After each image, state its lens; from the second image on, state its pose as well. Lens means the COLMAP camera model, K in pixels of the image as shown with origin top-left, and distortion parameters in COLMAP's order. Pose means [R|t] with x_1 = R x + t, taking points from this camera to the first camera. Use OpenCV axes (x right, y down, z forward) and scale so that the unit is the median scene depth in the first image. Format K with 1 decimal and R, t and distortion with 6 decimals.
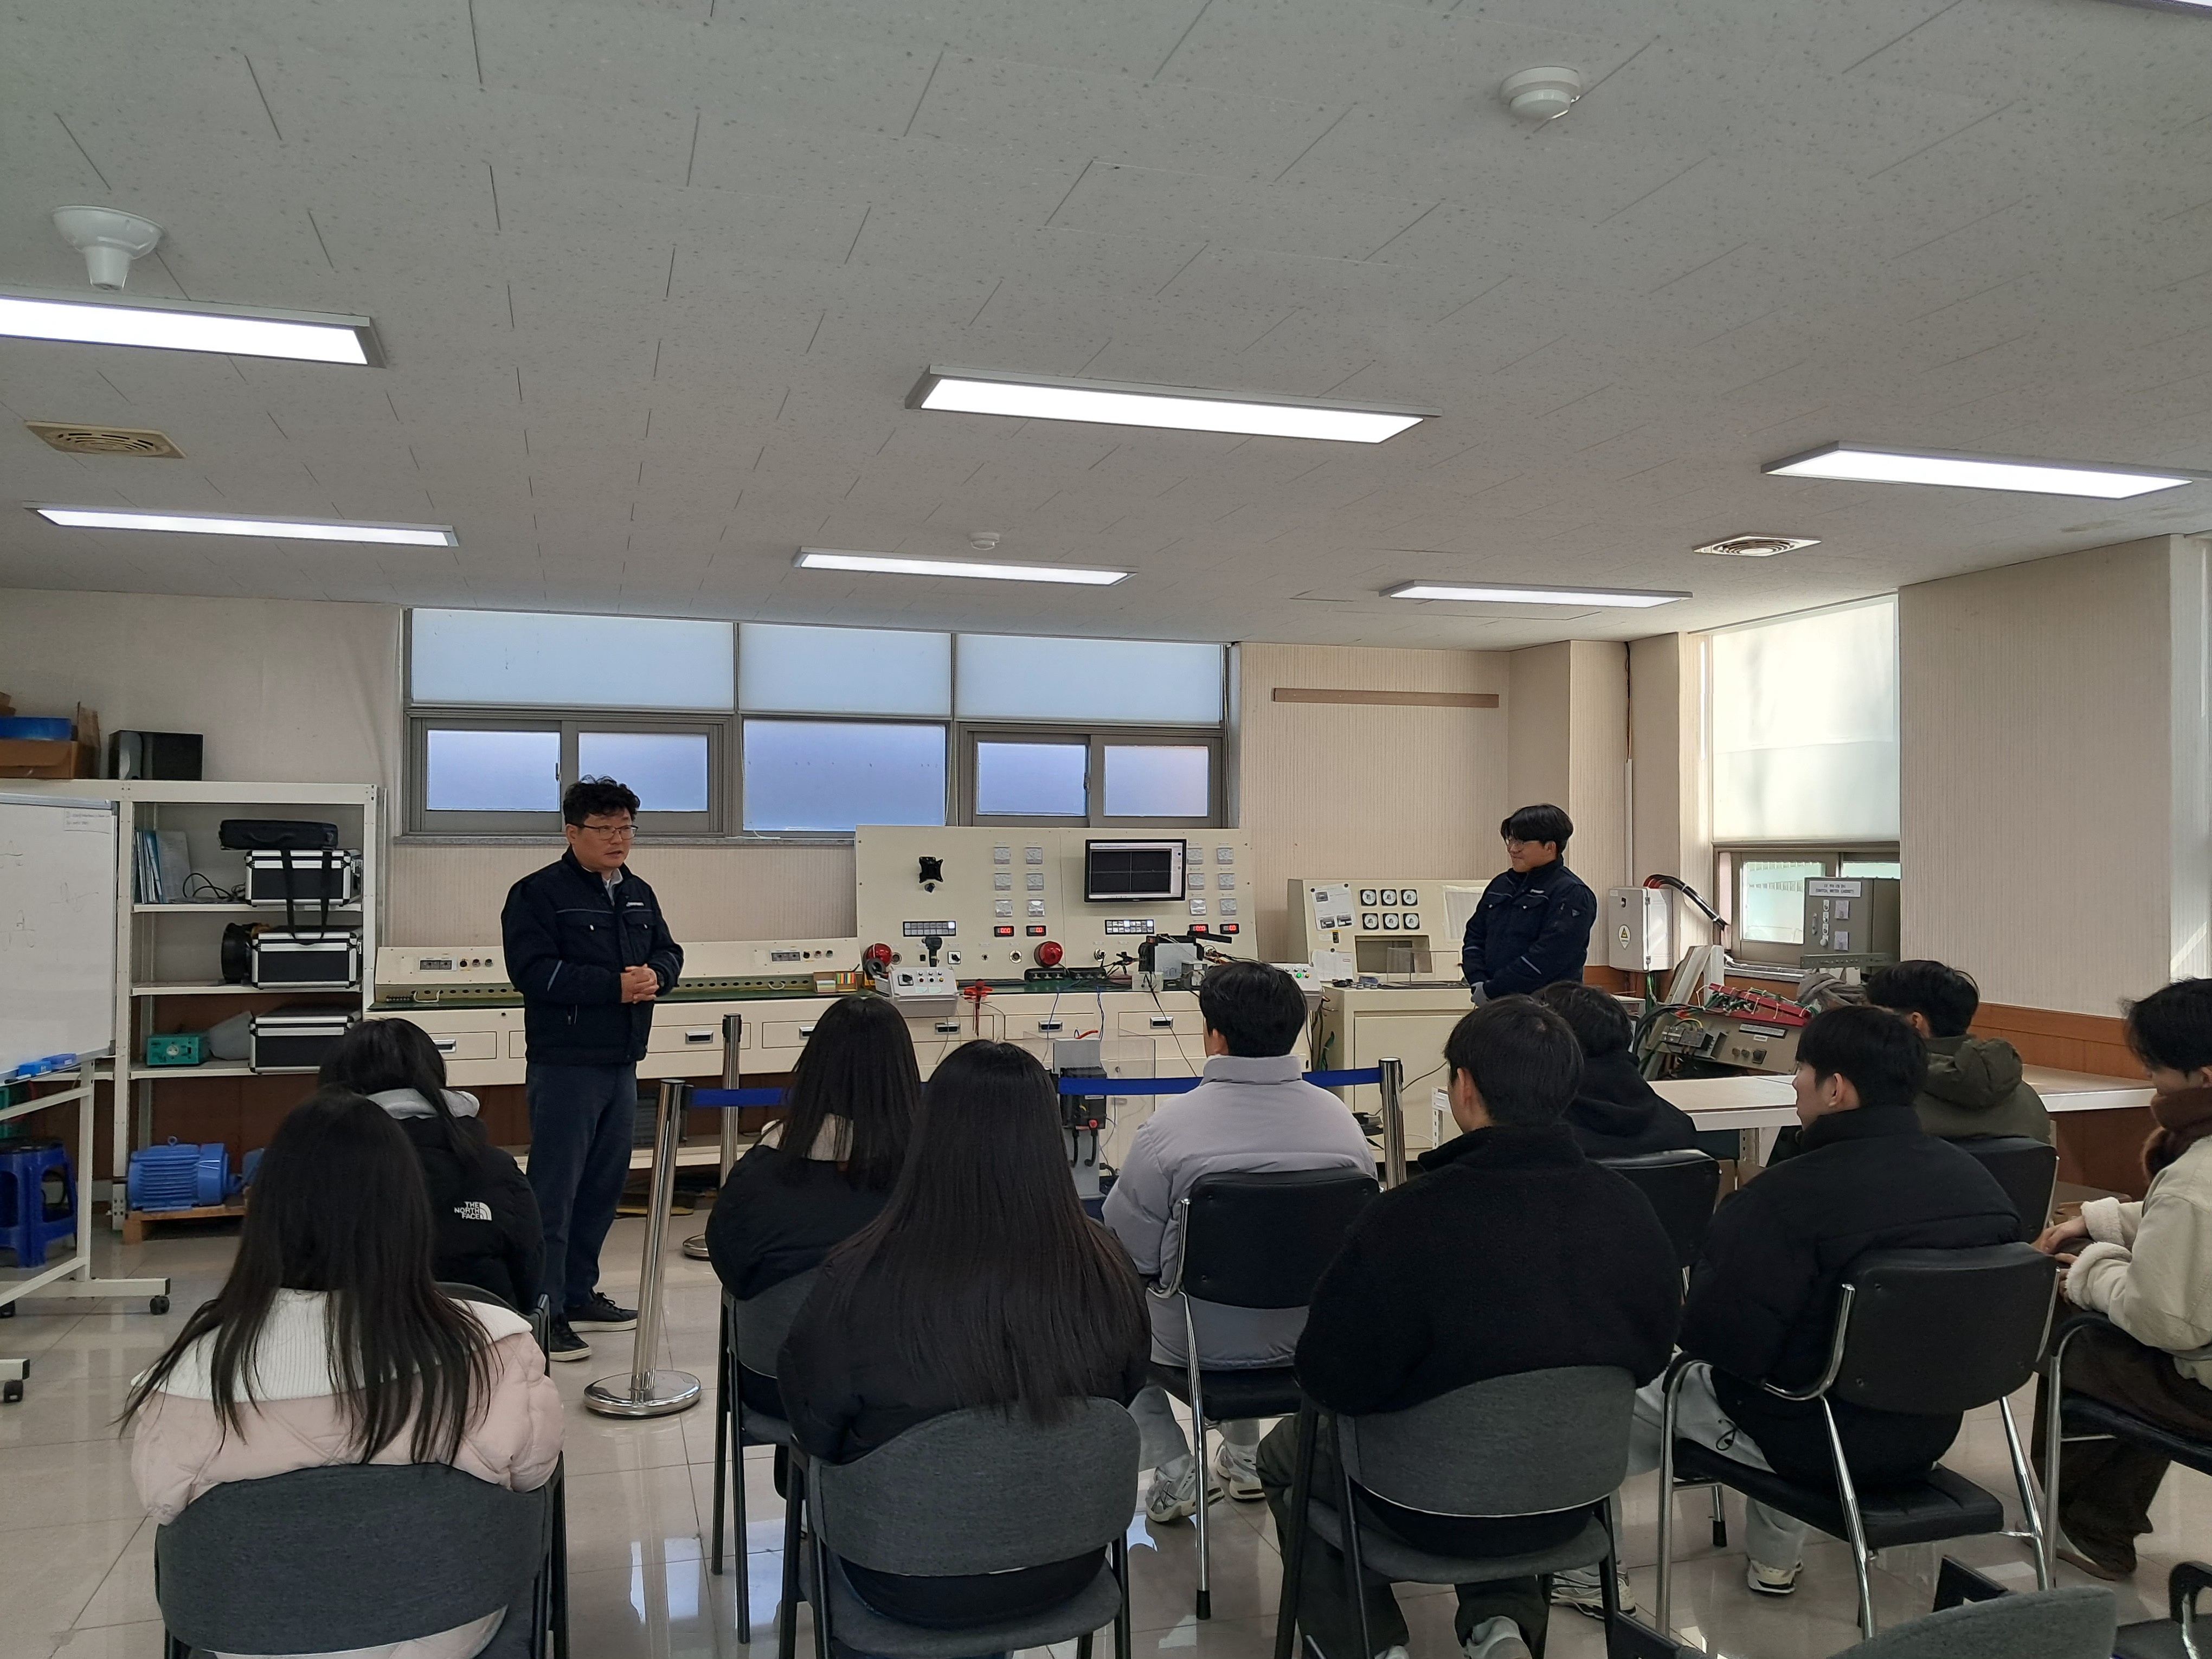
lens RADIAL K [[1639.2, 0, 1105.0], [0, 1639.2, 737.1], [0, 0, 1]] dist [0.057693, -0.154407]
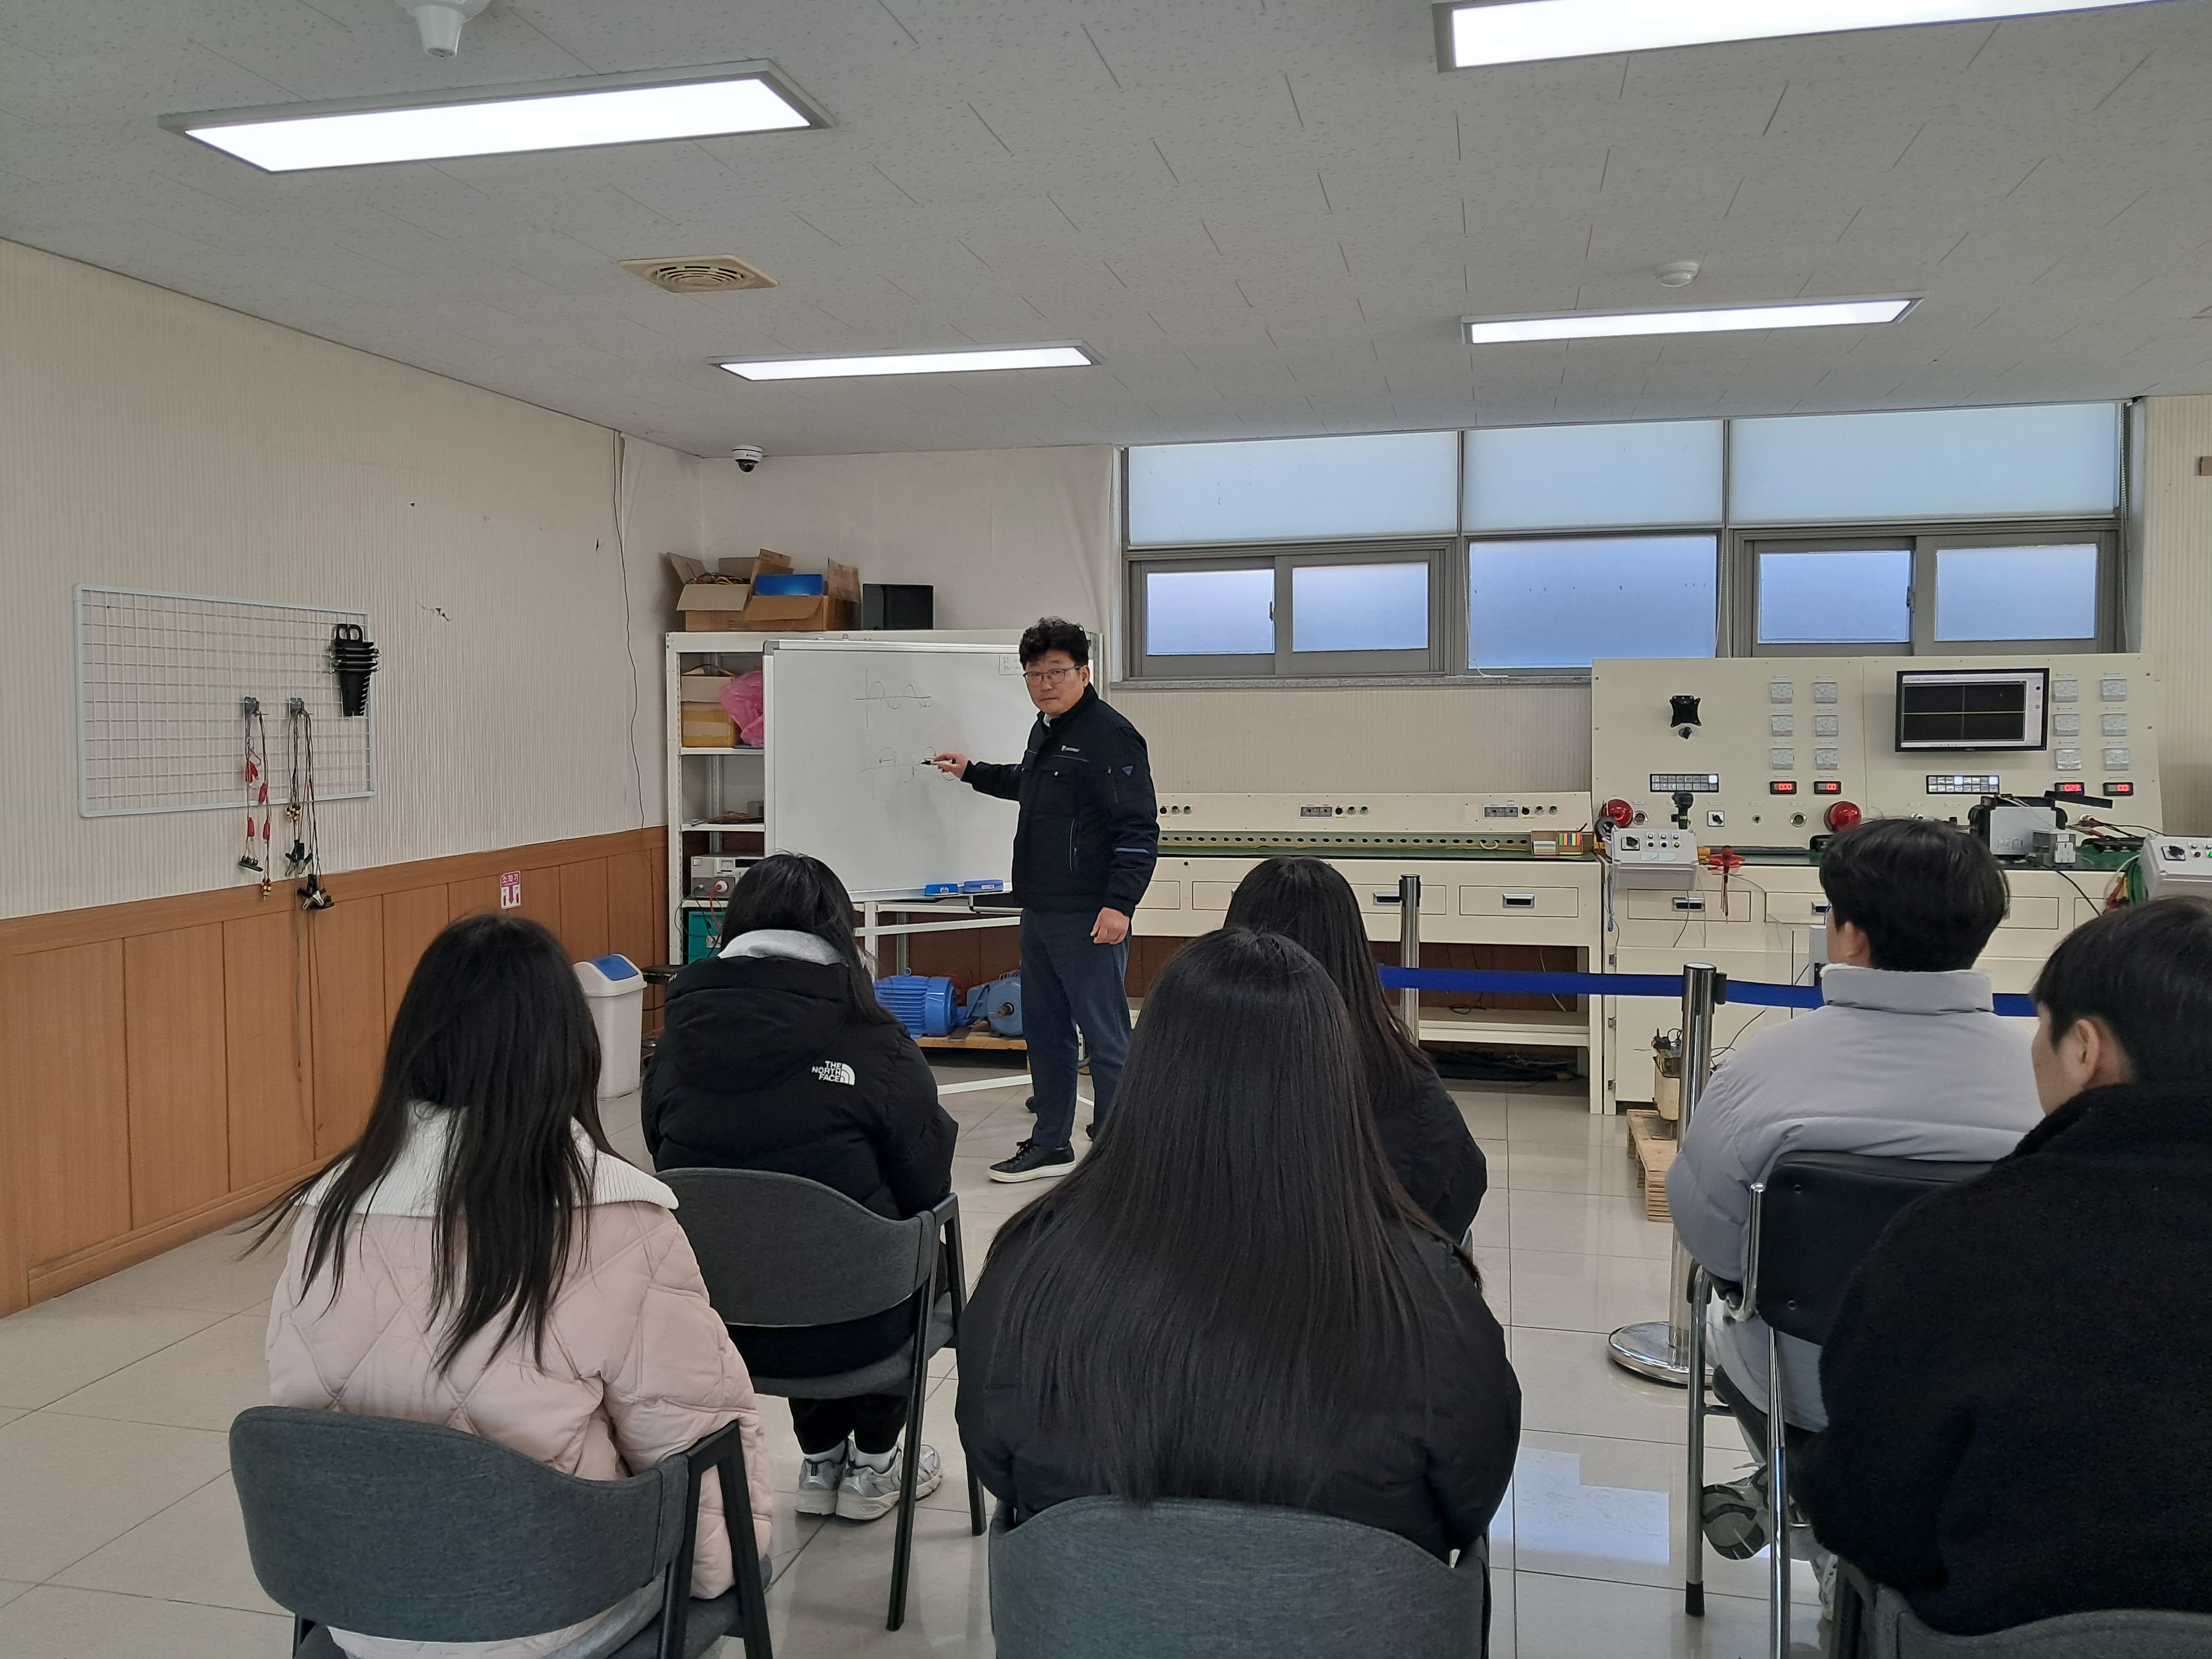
lens RADIAL K [[1639.2, 0, 1105.0], [0, 1639.2, 737.1], [0, 0, 1]] dist [0.057693, -0.154407]
pose [[0.853263, -0.001516, -0.521479, 0.073984], [0.044120, 0.996620, 0.069293, 0.024092], [0.519611, -0.082133, 0.850446, 0.152946]]
